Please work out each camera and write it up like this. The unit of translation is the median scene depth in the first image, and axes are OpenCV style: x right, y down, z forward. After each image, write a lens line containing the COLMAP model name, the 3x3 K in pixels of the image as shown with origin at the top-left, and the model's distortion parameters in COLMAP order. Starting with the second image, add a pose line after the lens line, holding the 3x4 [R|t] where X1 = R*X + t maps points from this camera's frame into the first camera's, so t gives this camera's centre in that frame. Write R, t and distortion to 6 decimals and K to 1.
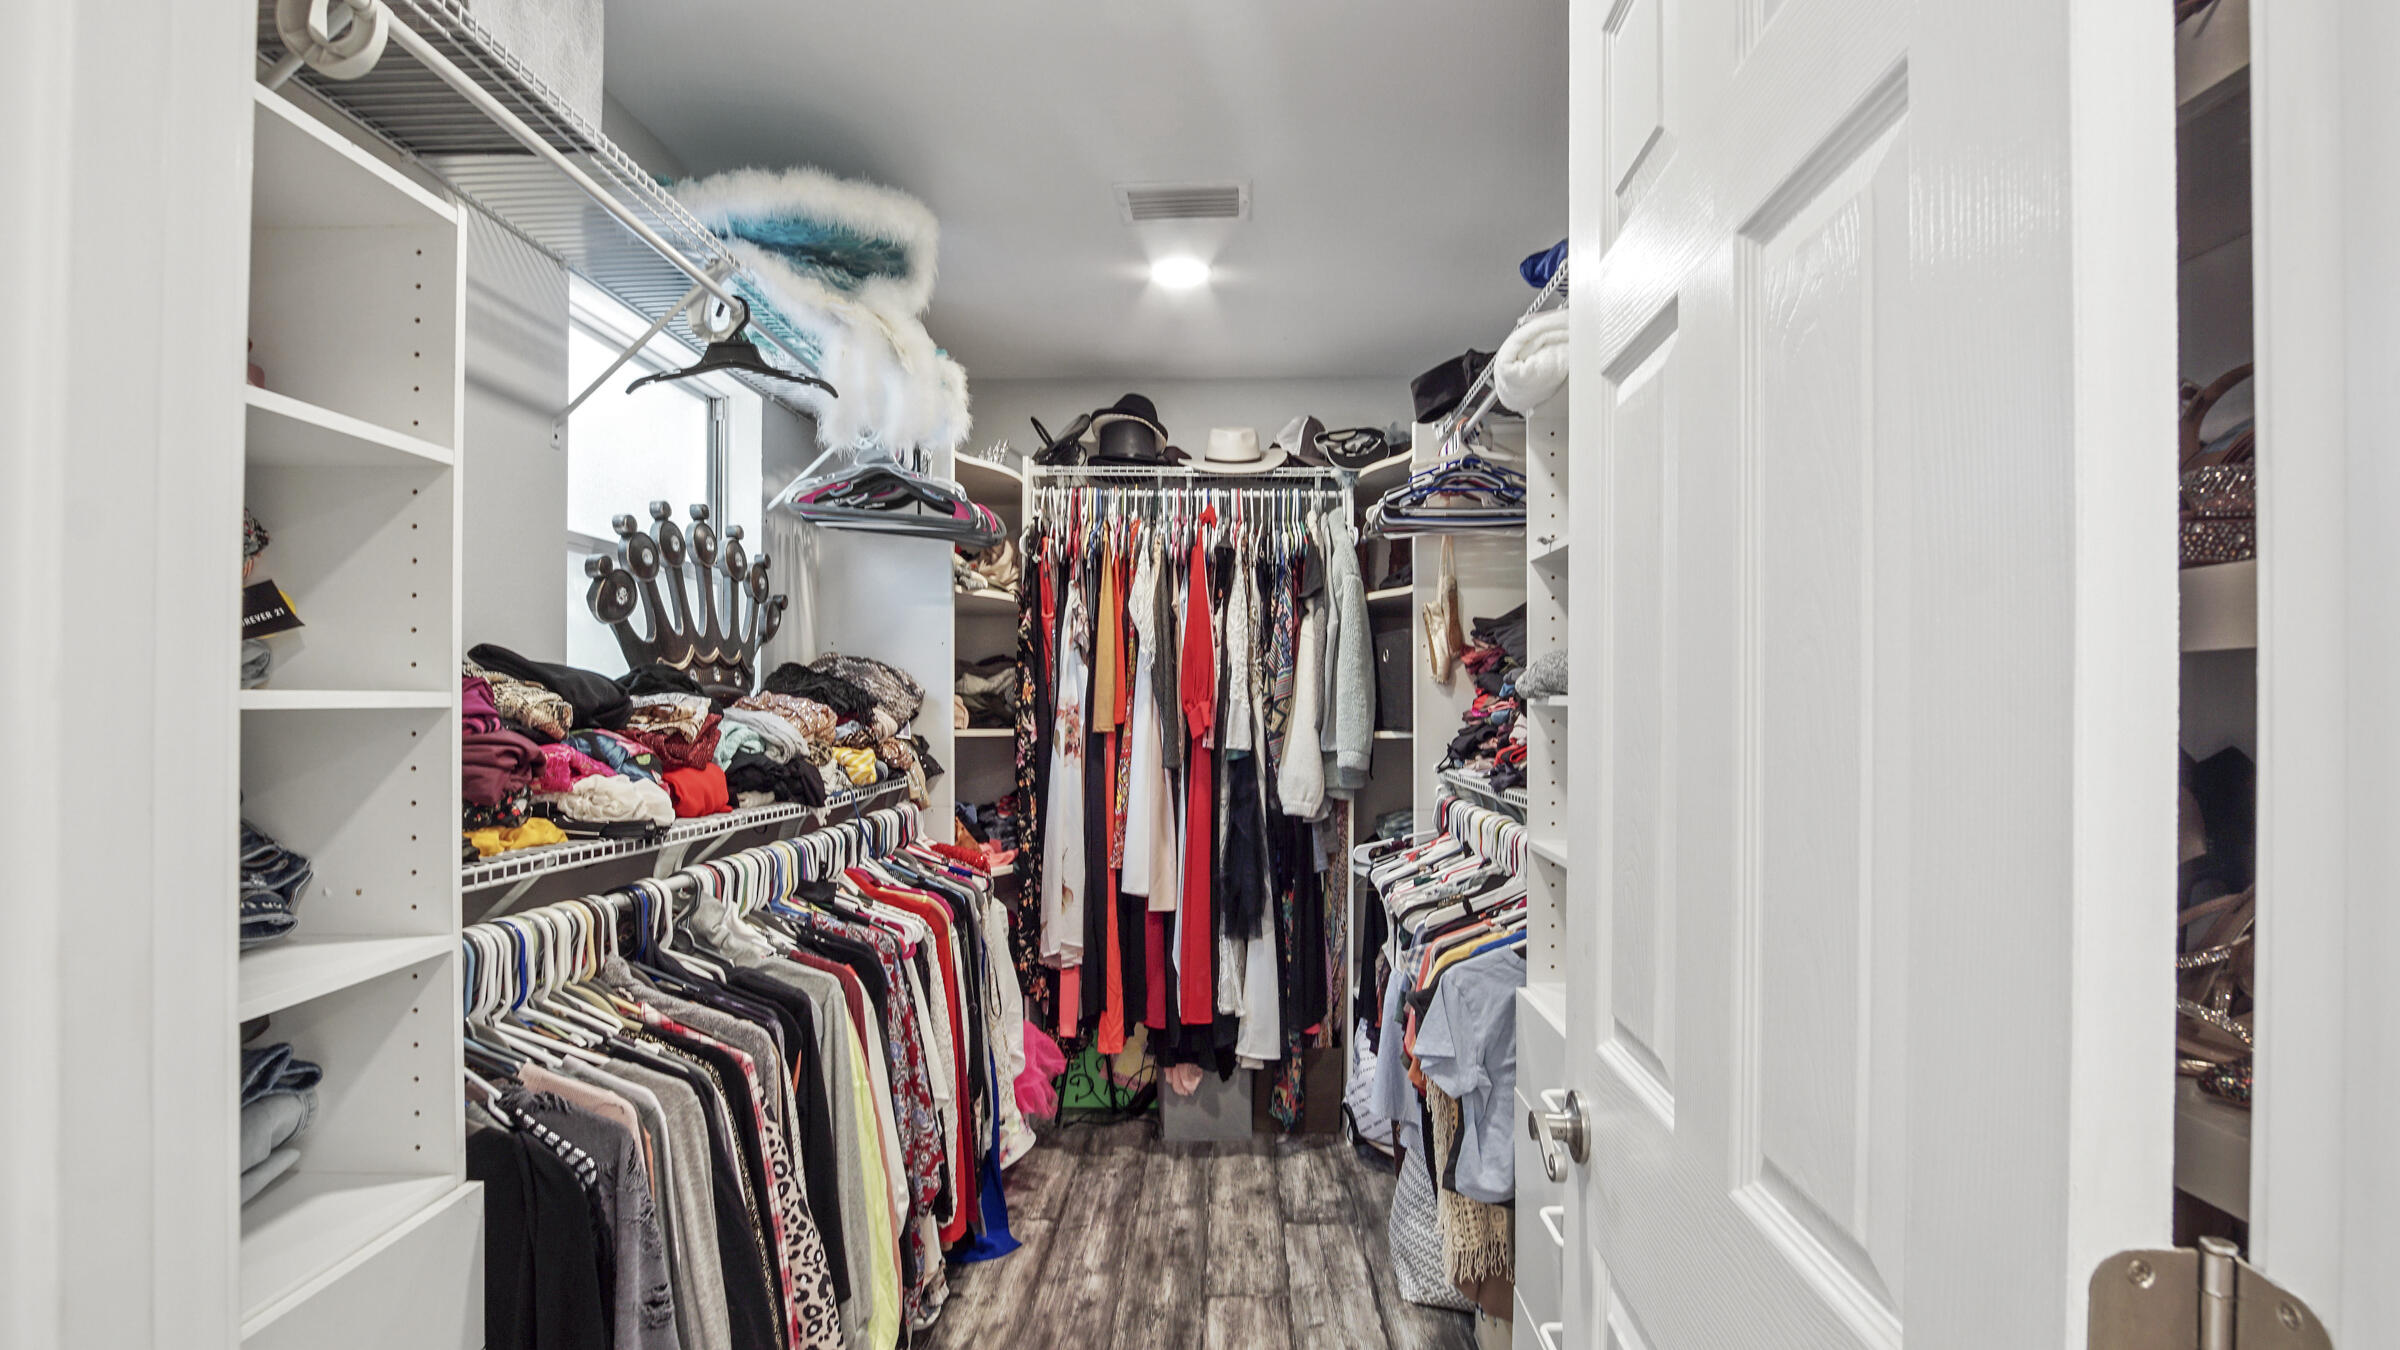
lens RADIAL K [[1098.4, 0, 1206.6], [0, 1098.4, 712.9], [0, 0, 1]] dist [-0.021341, 0.002788]
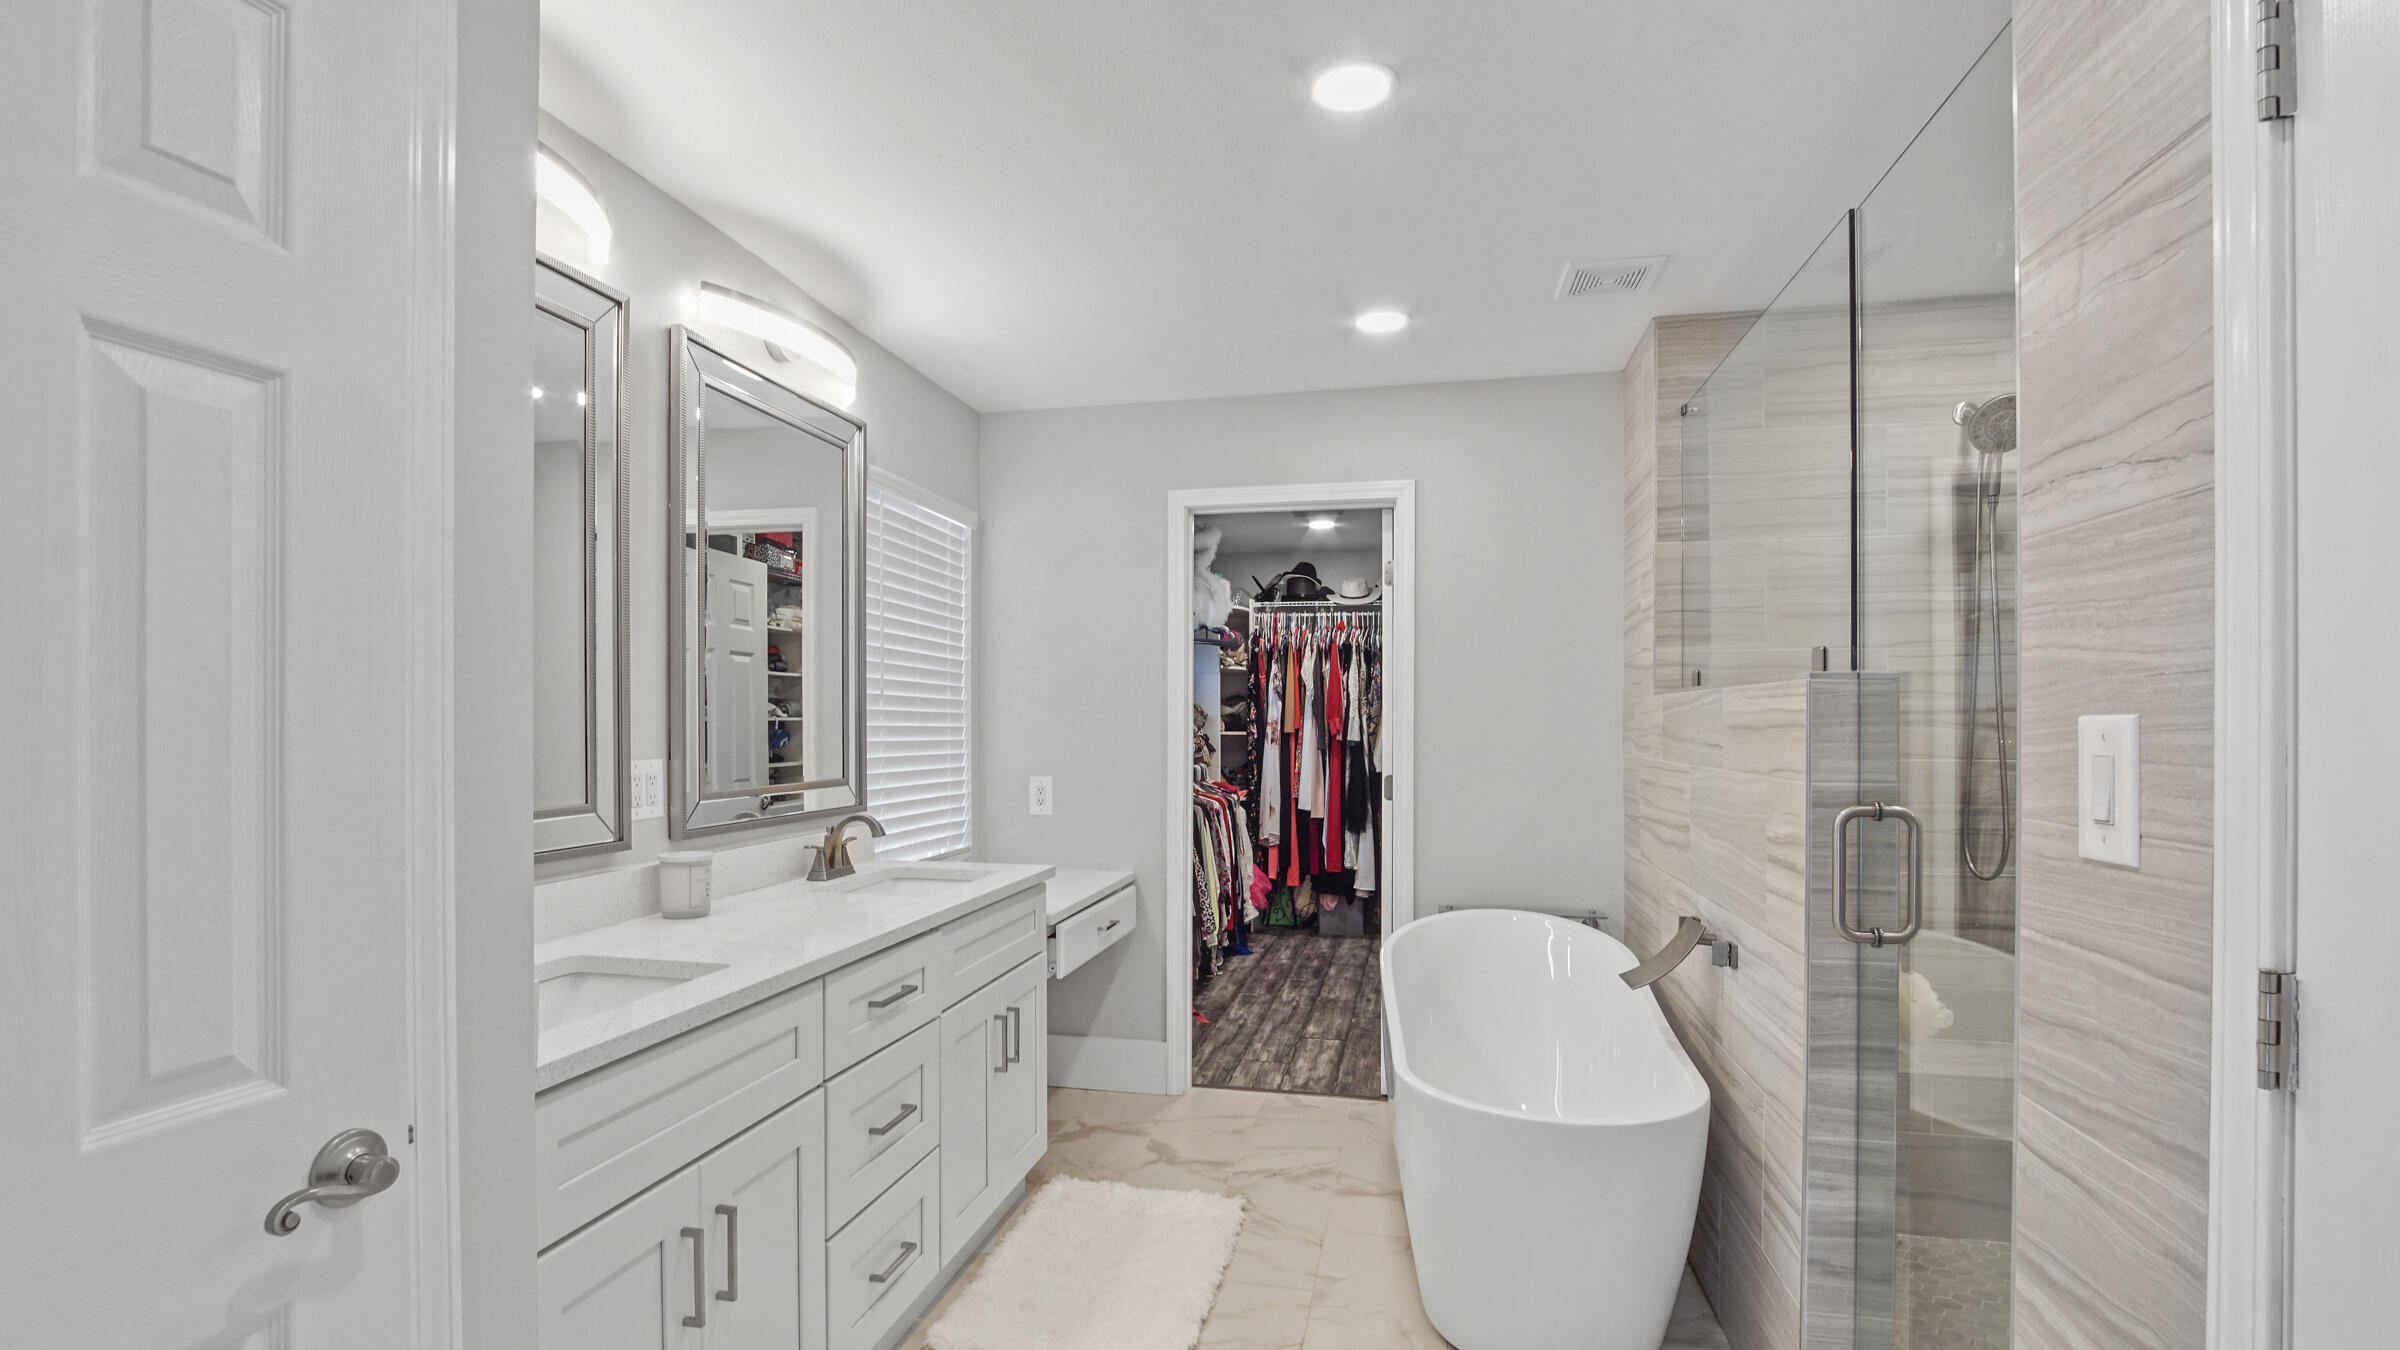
lens RADIAL K [[1098.4, 0, 1212.1], [0, 1098.4, 698.3], [0, 0, 1]] dist [-0.021341, 0.002788]
pose [[0.984889, -0.008008, -0.173001, 0.122778], [0.002683, 0.999516, -0.030994, 0.016219], [0.173165, 0.030061, 0.984434, -1.075710]]
